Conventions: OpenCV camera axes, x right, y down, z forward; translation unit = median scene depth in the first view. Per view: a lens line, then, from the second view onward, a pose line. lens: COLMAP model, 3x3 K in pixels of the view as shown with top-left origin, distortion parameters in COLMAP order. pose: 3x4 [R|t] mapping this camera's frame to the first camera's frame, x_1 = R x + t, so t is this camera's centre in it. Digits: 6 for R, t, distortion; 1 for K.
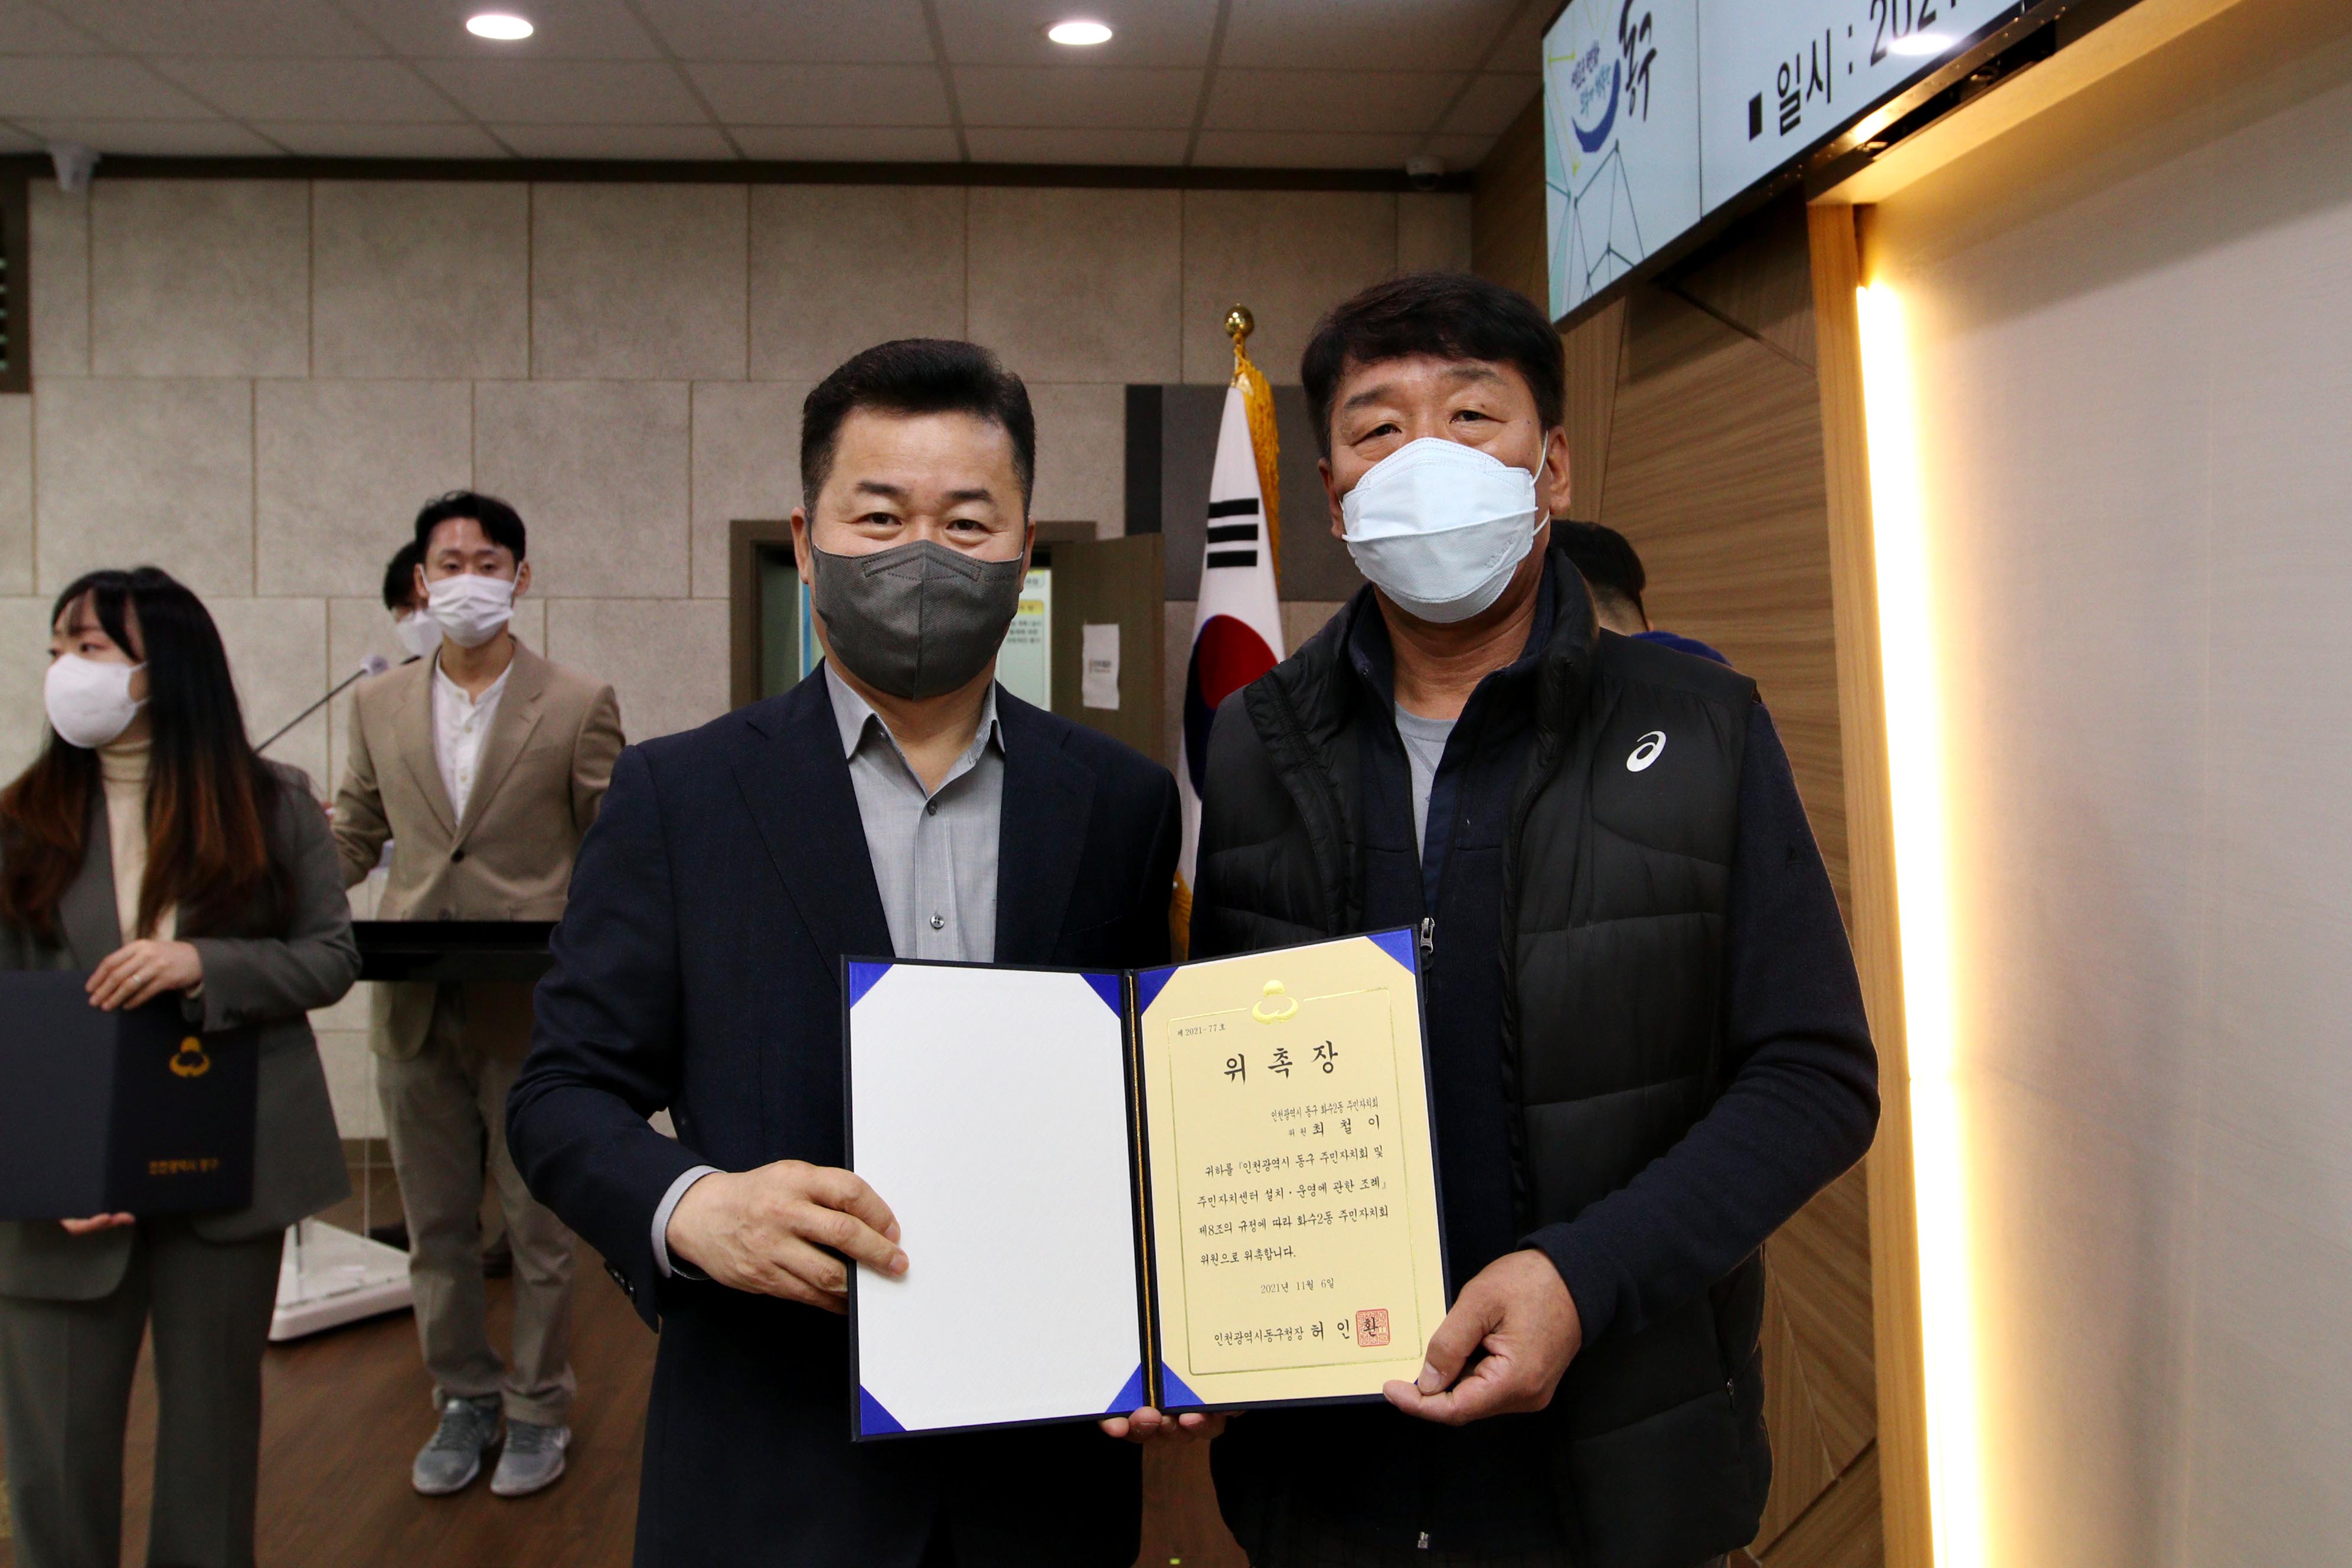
lens RADIAL K [[2038.6, 0, 1213.8], [0, 2038.6, 687.6], [0, 0, 1]] dist [-0.077893, 0.057123]
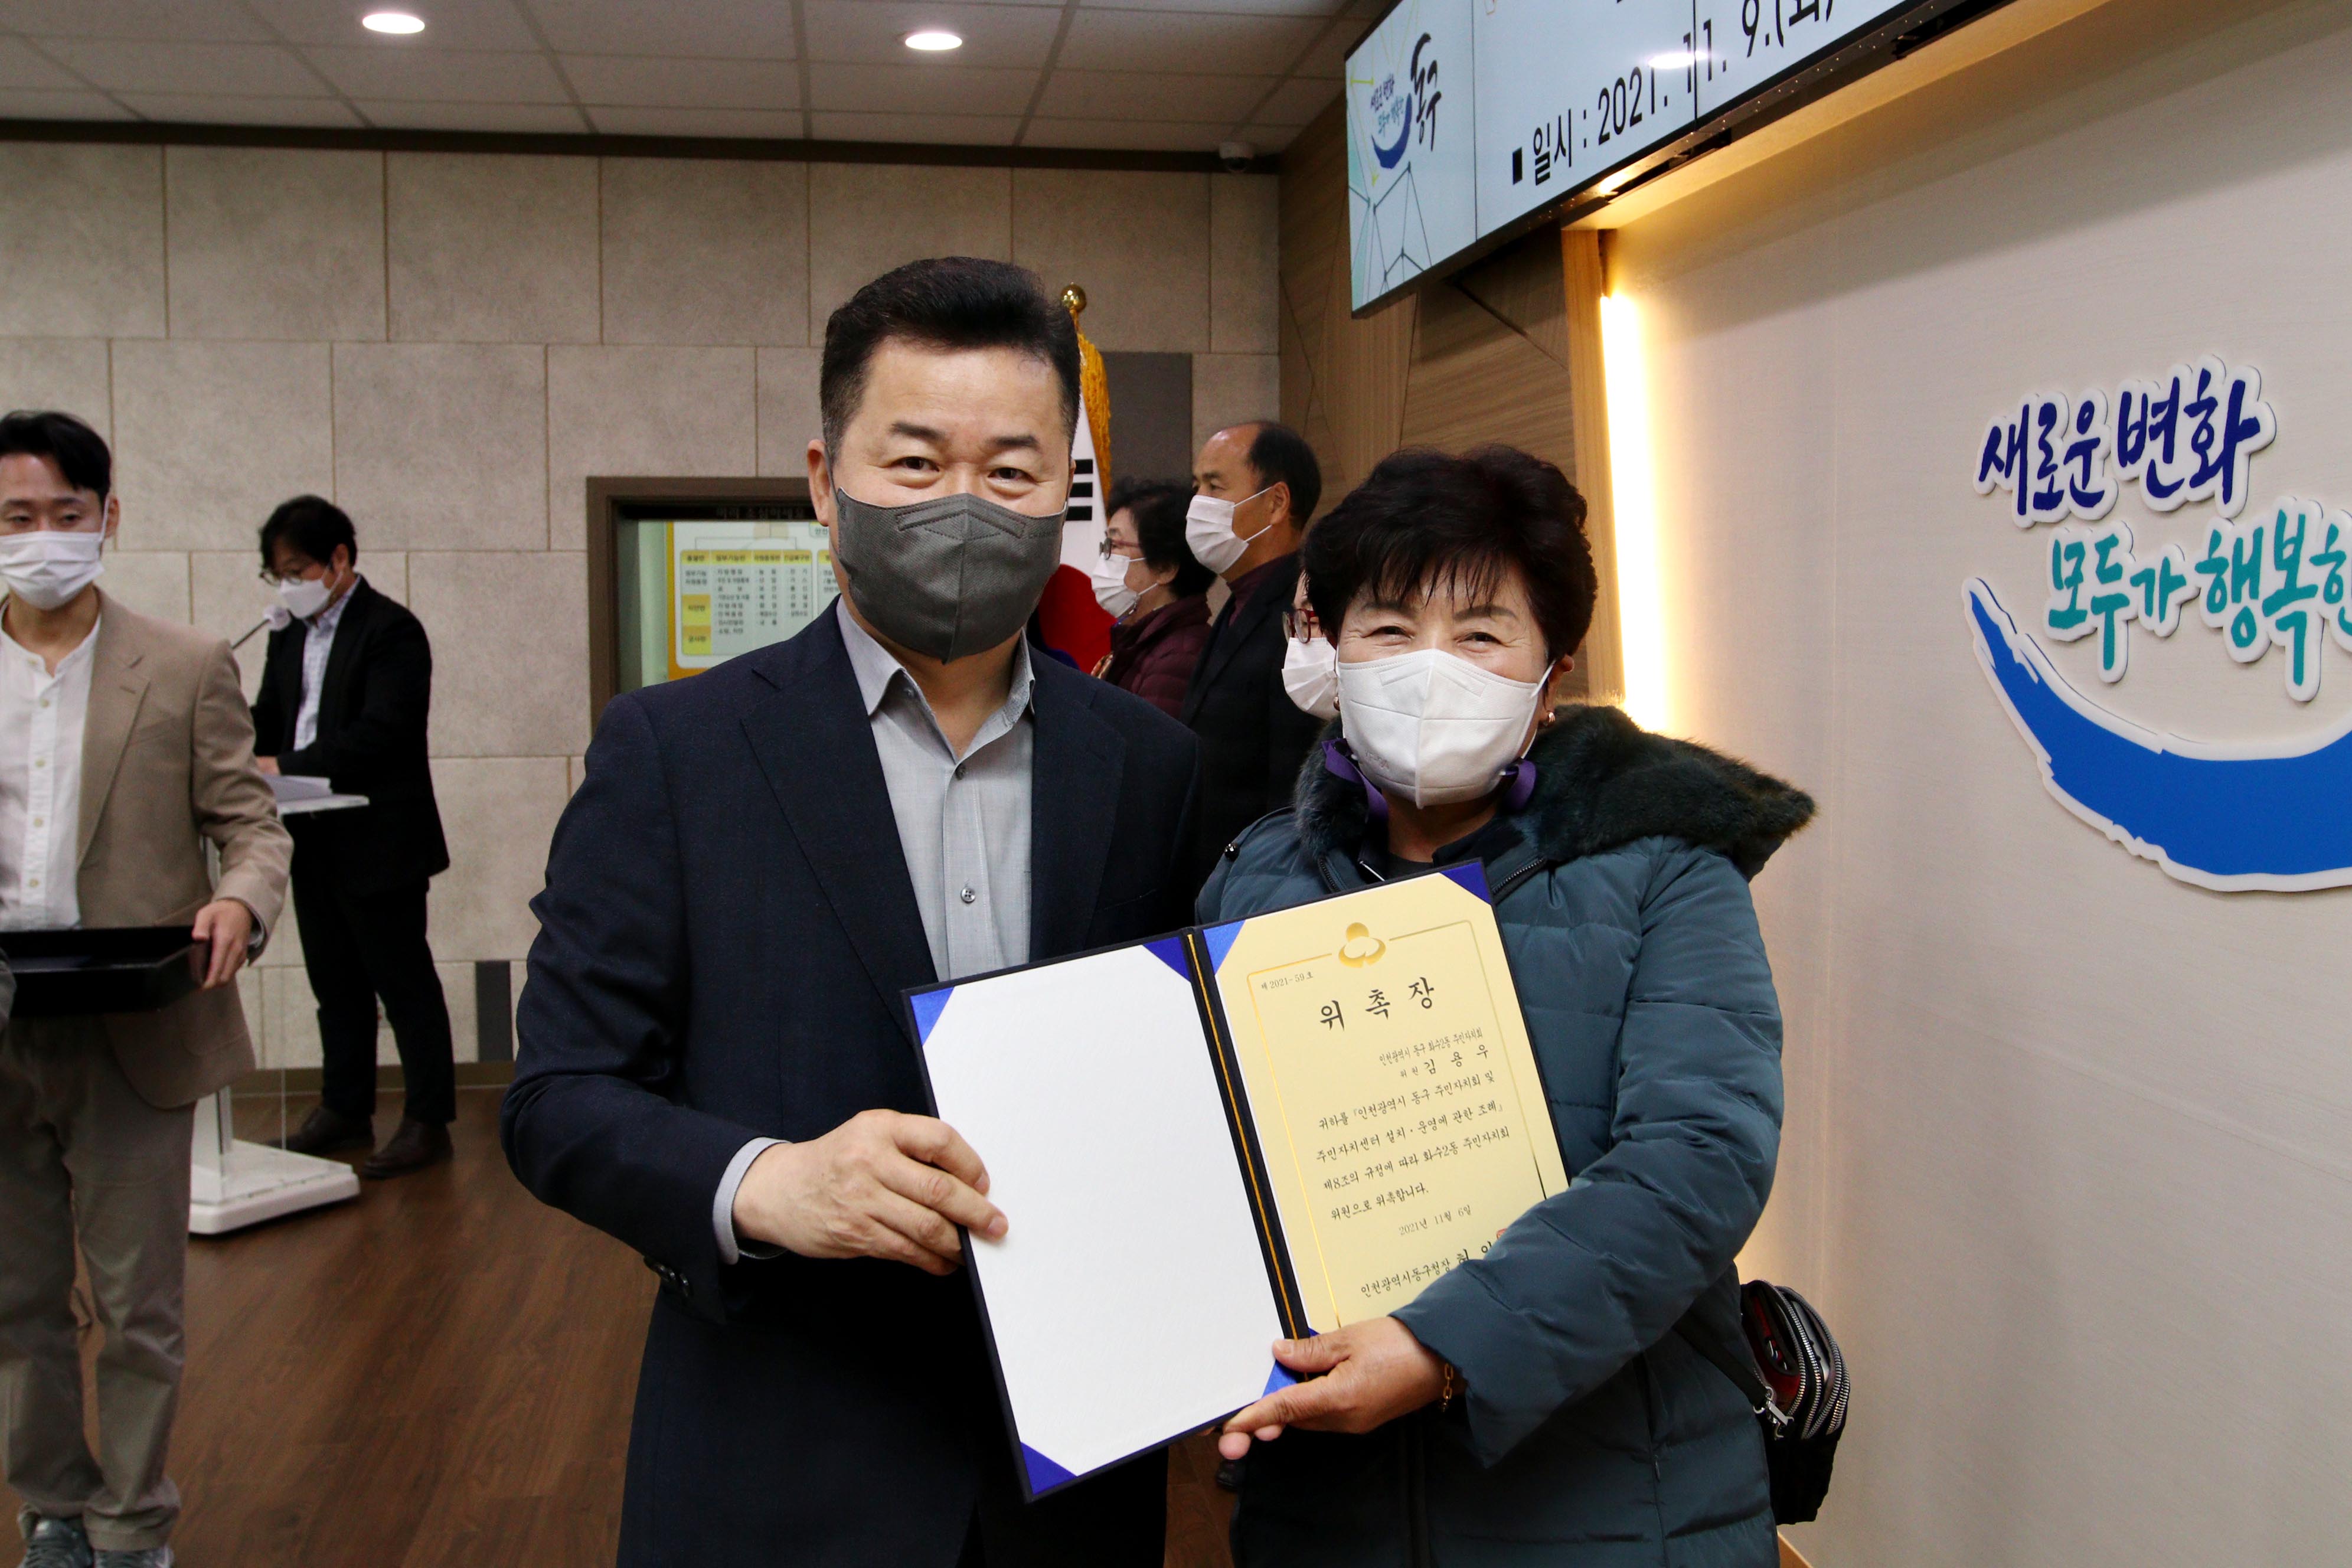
lens RADIAL K [[2203.7, 0, 1256.7], [0, 2203.7, 713.3], [0, 0, 1]] dist [-0.073333, 0.074773]
pose [[0.992318, -0.012184, 0.123114, -0.034213], [0.008084, 0.999398, 0.033747, 0.005264], [-0.123451, -0.032493, 0.991819, -0.182479]]
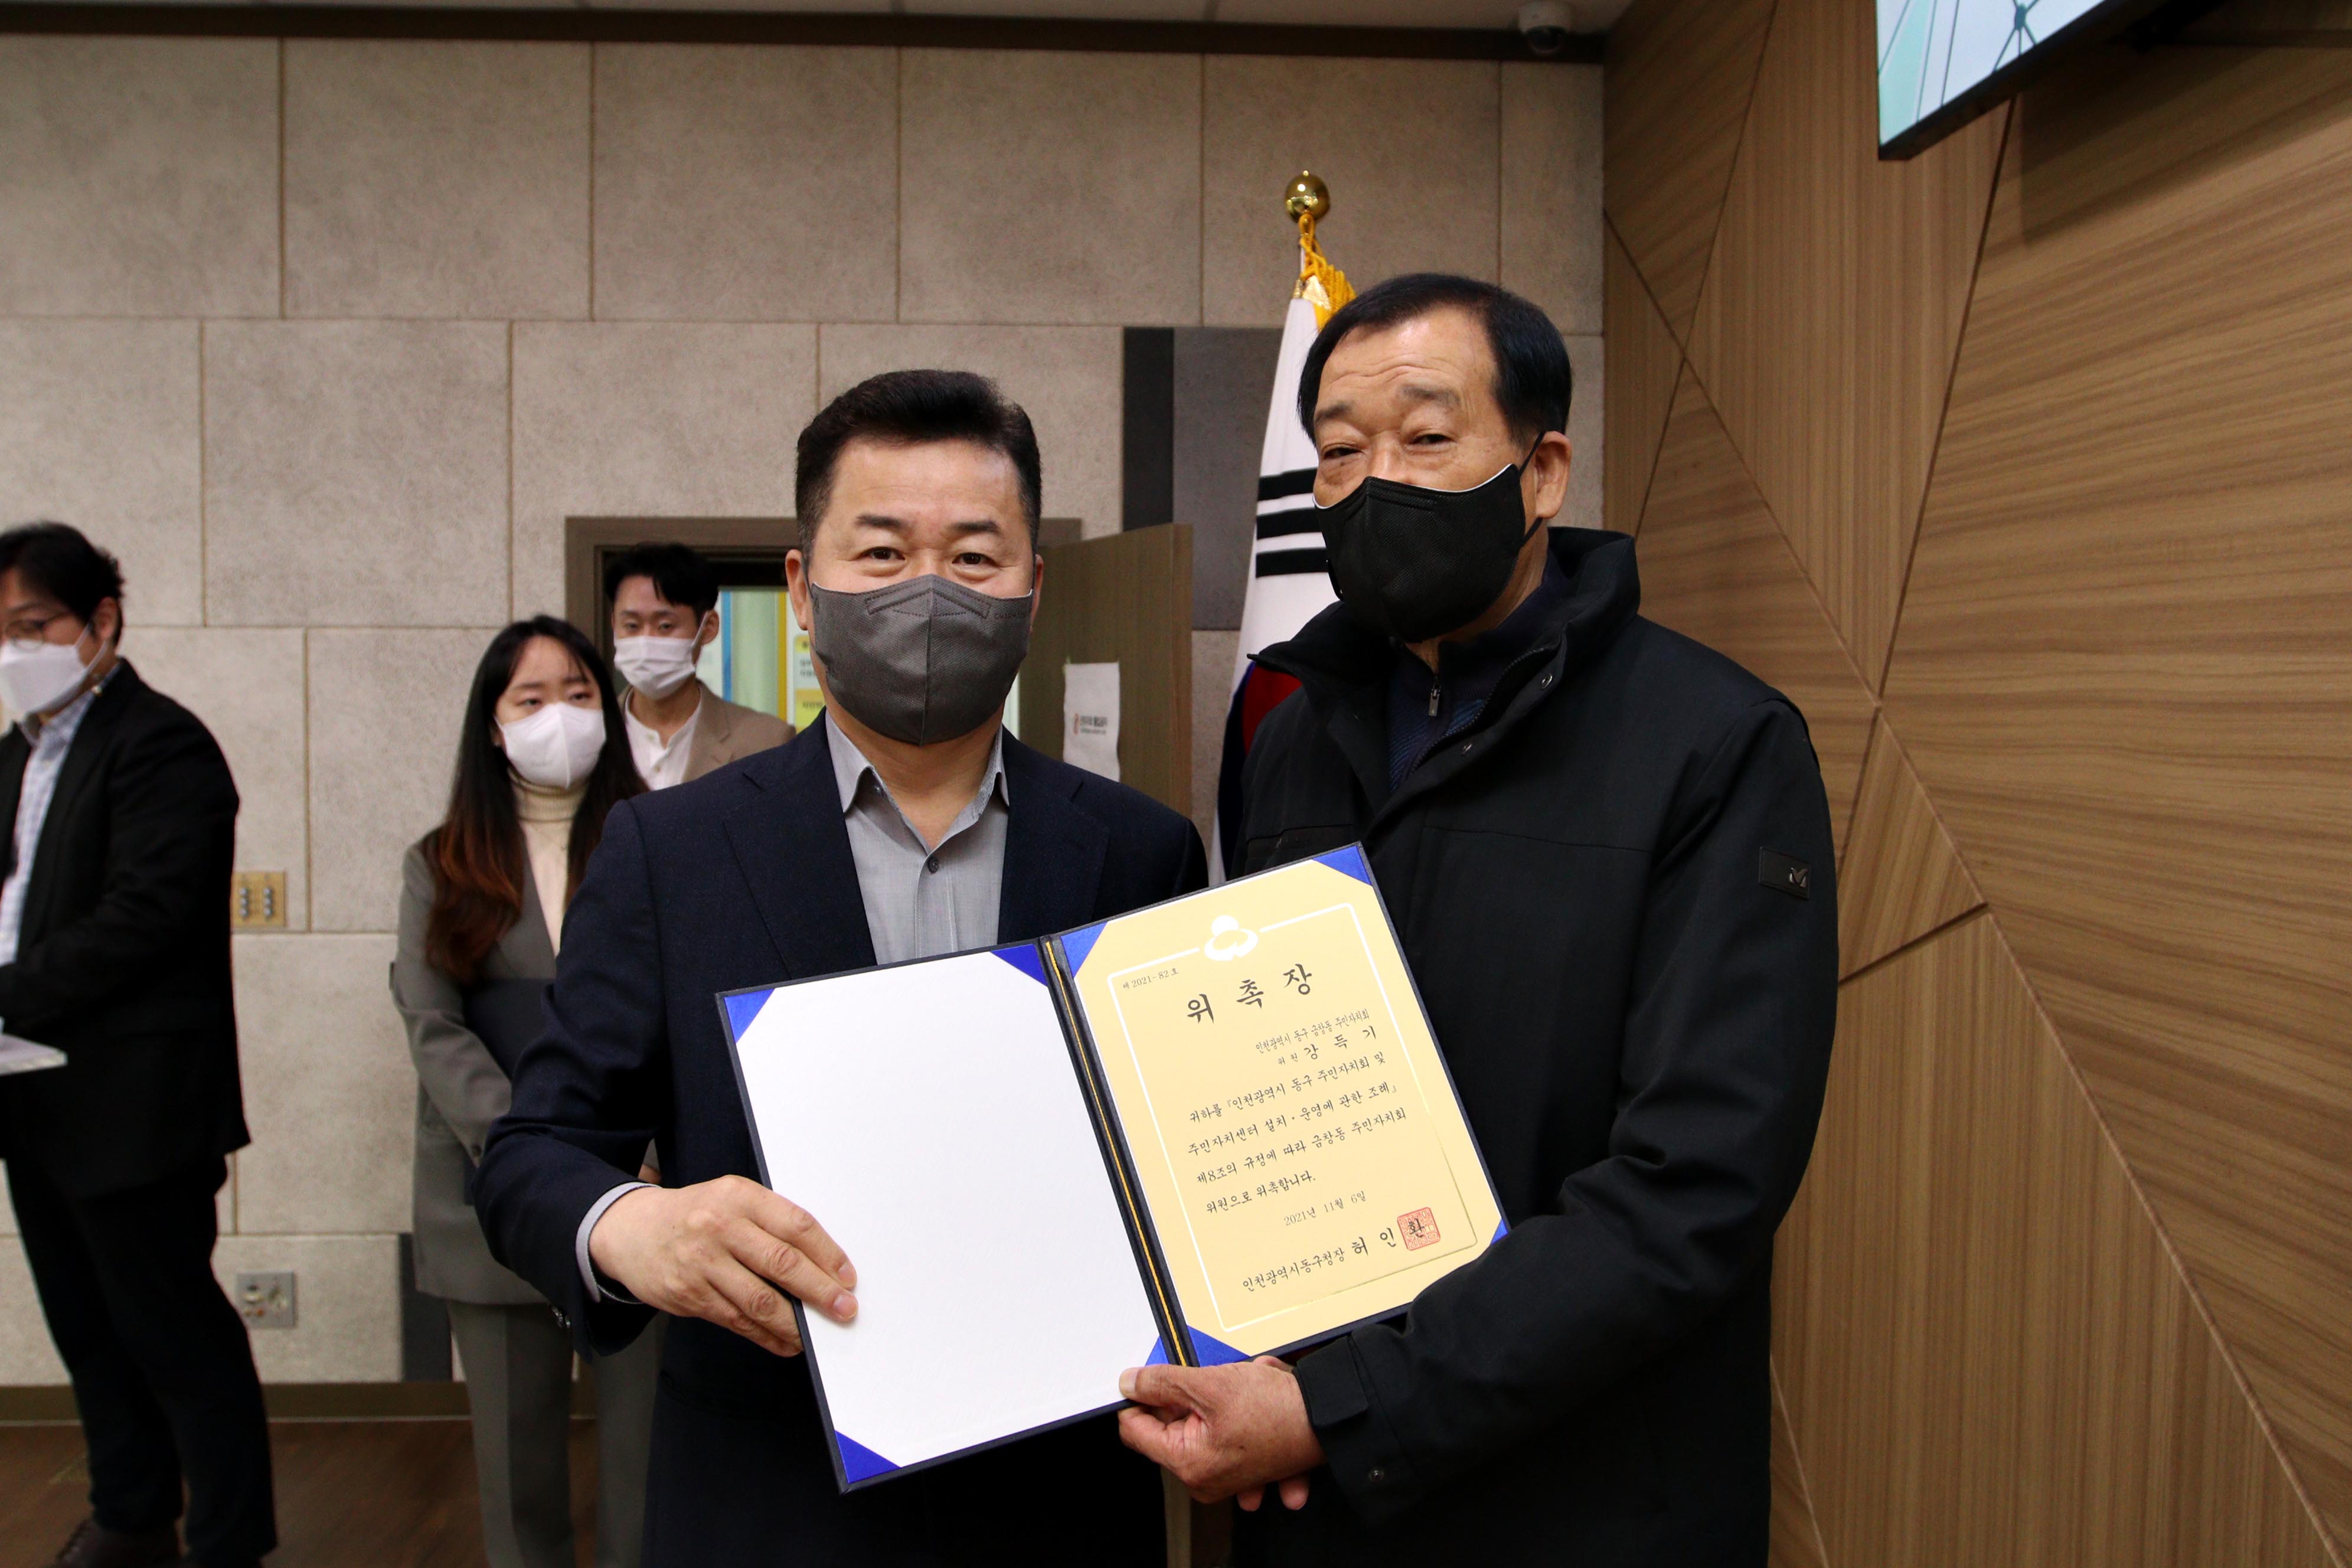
lens RADIAL K [[1840.0, 0, 1178.9], [0, 1840.0, 732.4], [0, 0, 1]] dist [-0.076443, 0.049007]
pose [[0.999978, -0.000758, 0.006565, -0.028972], [0.000721, 0.999984, 0.005566, -0.010780], [-0.006569, -0.005561, 0.999963, 0.368981]]
